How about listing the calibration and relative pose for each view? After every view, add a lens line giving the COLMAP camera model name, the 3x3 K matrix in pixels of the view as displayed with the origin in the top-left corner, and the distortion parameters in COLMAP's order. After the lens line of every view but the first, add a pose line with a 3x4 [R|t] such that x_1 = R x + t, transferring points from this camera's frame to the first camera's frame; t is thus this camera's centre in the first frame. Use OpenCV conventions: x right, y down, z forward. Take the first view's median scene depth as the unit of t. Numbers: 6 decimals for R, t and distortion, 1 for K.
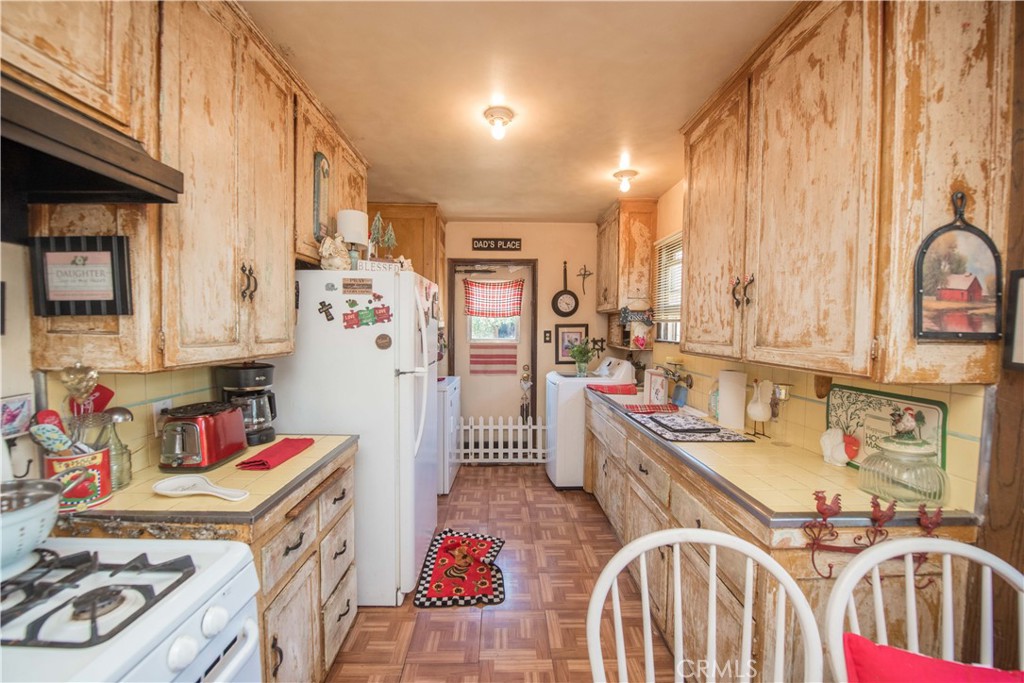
lens RADIAL K [[404.2, 0, 511.1], [0, 404.2, 341.8], [0, 0, 1]] dist [-0.018020, -0.000482]
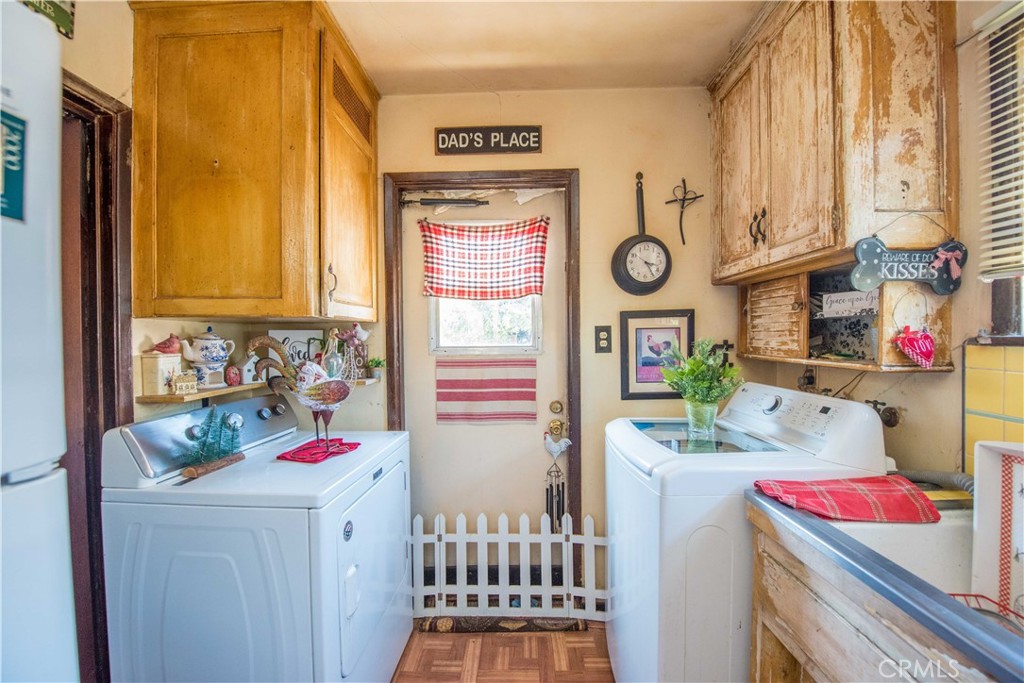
lens RADIAL K [[404.2, 0, 510.2], [0, 404.2, 341.8], [0, 0, 1]] dist [-0.018020, -0.000482]
pose [[0.998292, -0.015668, -0.056273, 0.011410], [0.014218, 0.999559, -0.026073, 0.000726], [0.056657, 0.025228, 0.998075, 0.541104]]
